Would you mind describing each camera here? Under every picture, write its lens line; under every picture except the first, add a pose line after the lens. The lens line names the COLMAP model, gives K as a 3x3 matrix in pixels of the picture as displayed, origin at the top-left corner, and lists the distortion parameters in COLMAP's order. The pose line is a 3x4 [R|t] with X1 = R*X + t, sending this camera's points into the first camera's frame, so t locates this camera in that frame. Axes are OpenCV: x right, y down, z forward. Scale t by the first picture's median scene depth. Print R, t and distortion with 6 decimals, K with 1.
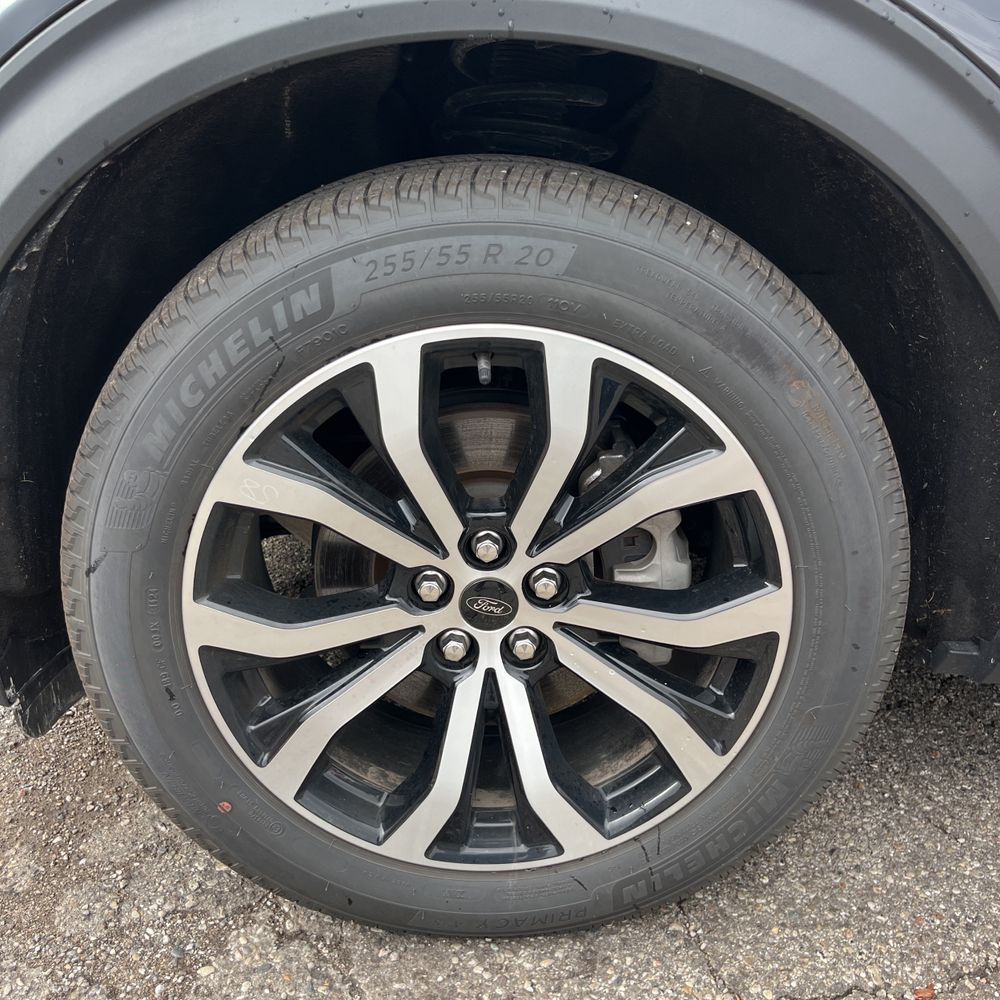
lens RADIAL K [[998.1, 0, 498.0], [0, 998.1, 512.7], [0, 0, 1]] dist [0.073598, -0.130643]
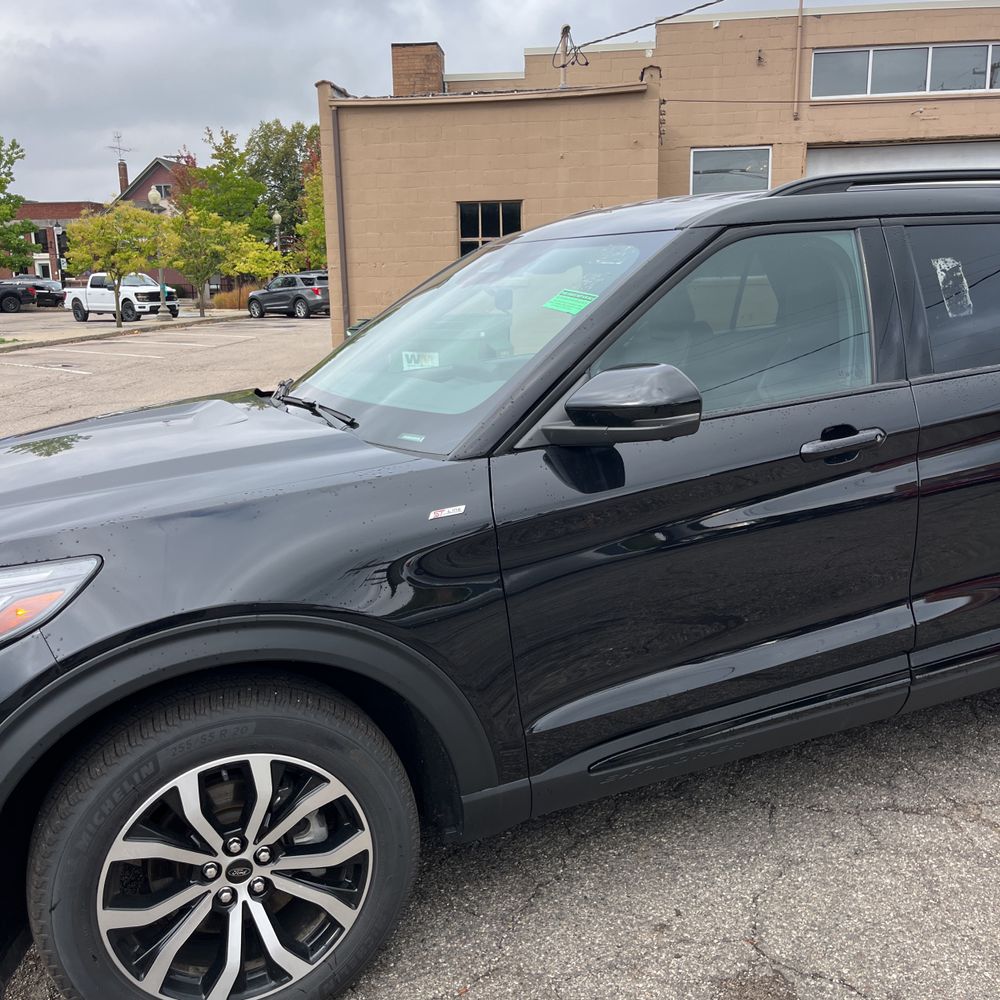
lens RADIAL K [[1004.9, 0, 504.0], [0, 1004.9, 499.8], [0, 0, 1]] dist [0.034451, -0.028369]
pose [[0.922858, -0.150094, 0.354691, -0.139243], [0.205689, 0.970676, -0.124415, -0.308529], [-0.325616, 0.187774, 0.926669, -1.419443]]
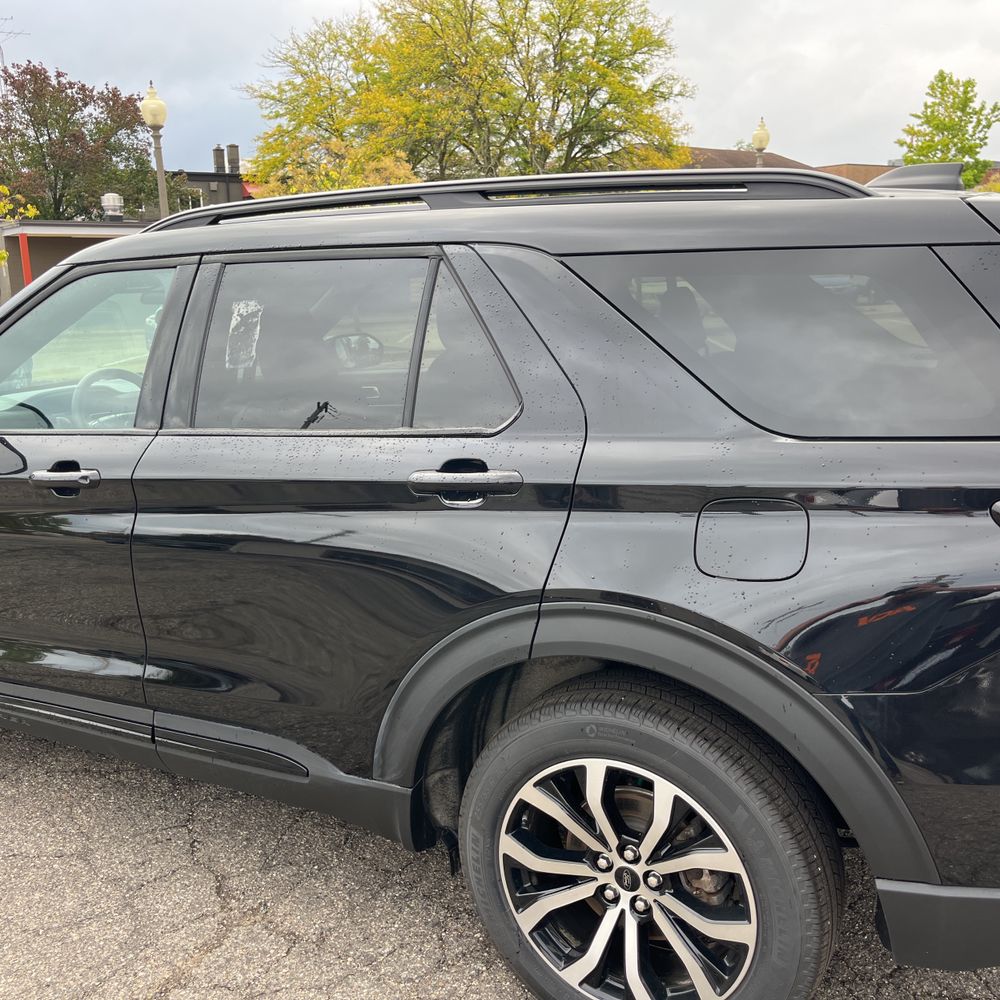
lens RADIAL K [[1018.9, 0, 502.7], [0, 1018.9, 515.1], [0, 0, 1]] dist [0.024948, -0.027420]
pose [[0.863614, 0.058910, -0.500701, 4.082265], [-0.133723, 0.984343, -0.114834, -0.339230], [0.486096, 0.166128, 0.857970, -1.081731]]
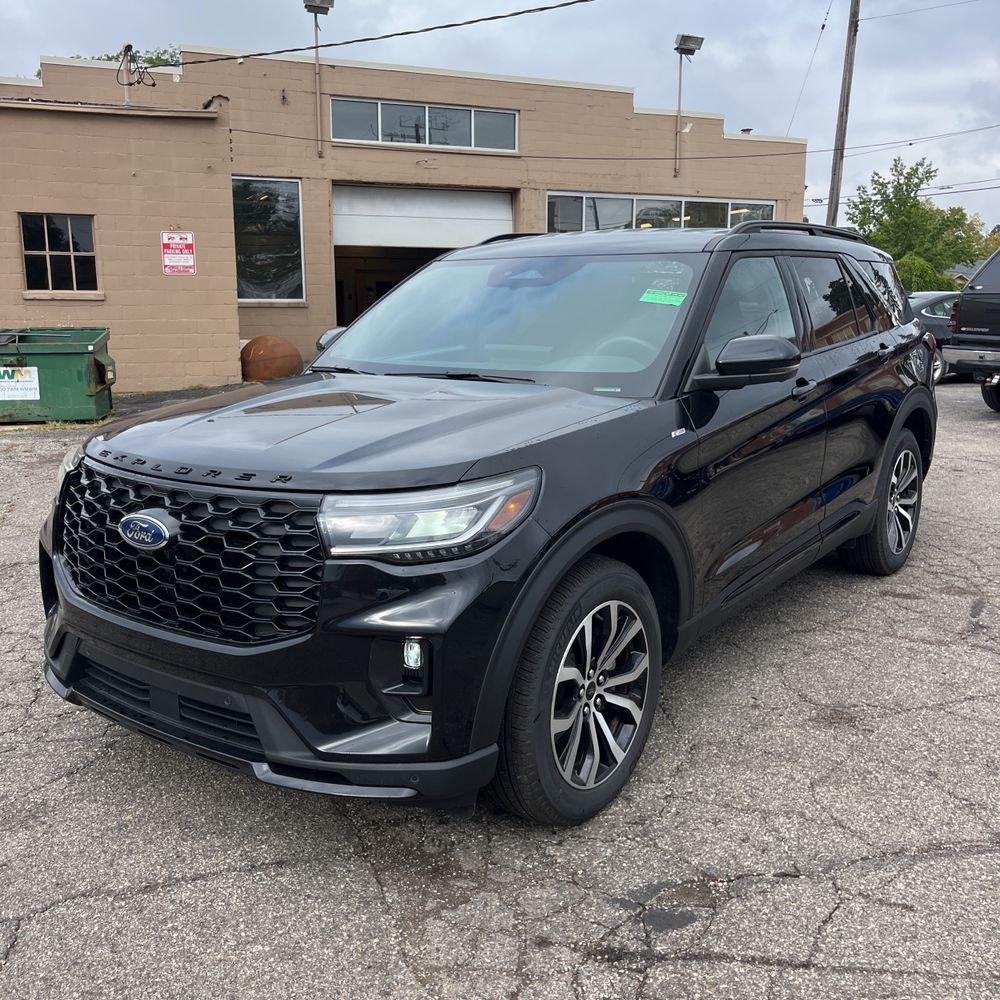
lens RADIAL K [[1004.7, 0, 489.2], [0, 1004.7, 503.7], [0, 0, 1]] dist [0.015727, 0.003336]
pose [[0.615535, -0.206773, 0.760501, -2.482427], [0.326065, 0.945322, -0.006887, -0.544007], [-0.717494, 0.252212, 0.649300, -0.954107]]
